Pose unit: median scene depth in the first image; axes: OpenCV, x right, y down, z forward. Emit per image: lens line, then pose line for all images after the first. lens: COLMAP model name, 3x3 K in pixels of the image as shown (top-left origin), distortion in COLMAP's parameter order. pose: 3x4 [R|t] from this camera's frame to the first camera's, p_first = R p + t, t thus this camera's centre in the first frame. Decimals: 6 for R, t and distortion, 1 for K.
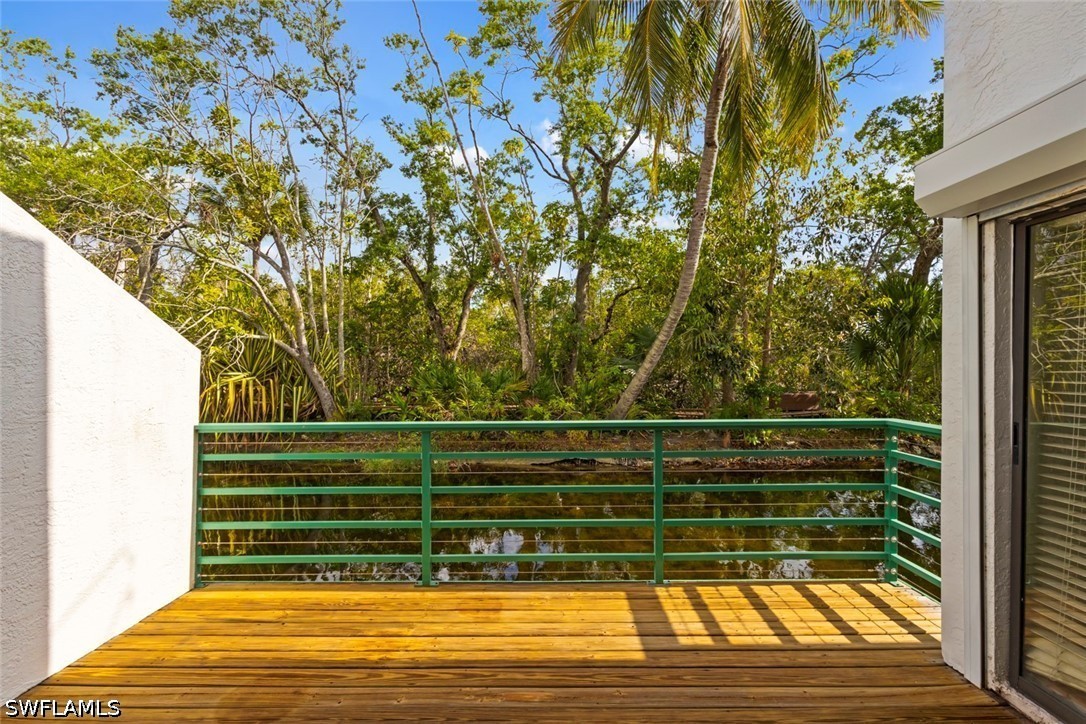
lens RADIAL K [[503.5, 0, 536.7], [0, 503.5, 362.6], [0, 0, 1]] dist [0.000321, 0.001773]
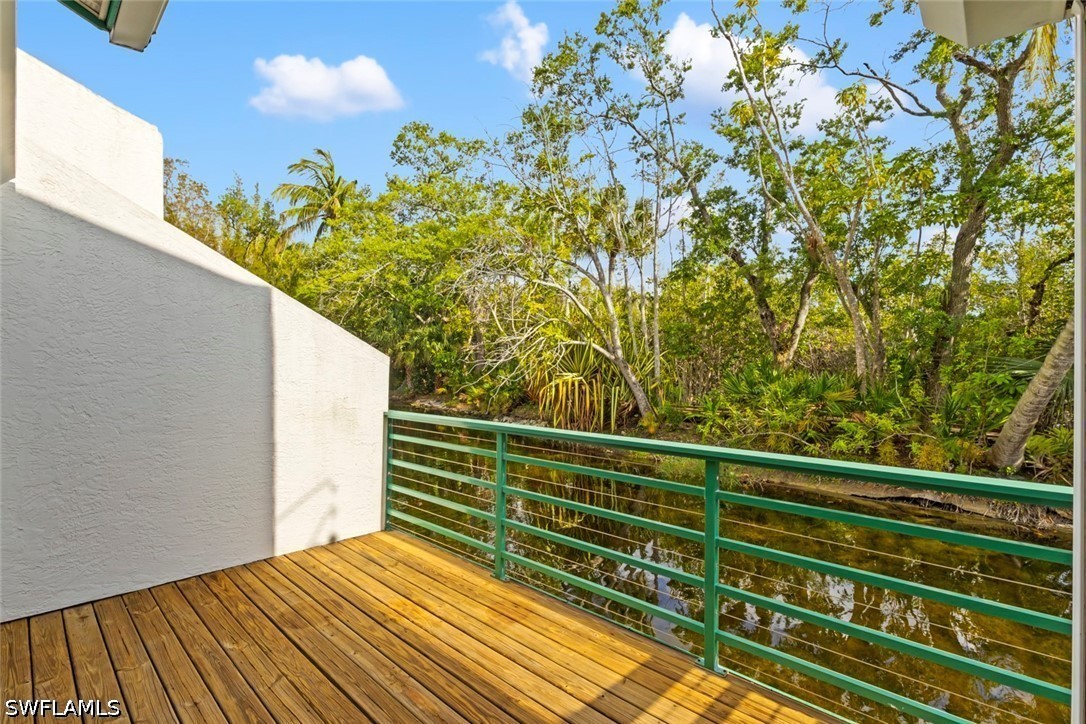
lens RADIAL K [[503.5, 0, 534.4], [0, 503.5, 369.3], [0, 0, 1]] dist [0.000321, 0.001773]
pose [[0.727117, 0.007770, -0.686470, 0.143389], [-0.001456, 0.999951, 0.009776, -0.001385], [0.686512, -0.006109, 0.727093, 0.073440]]
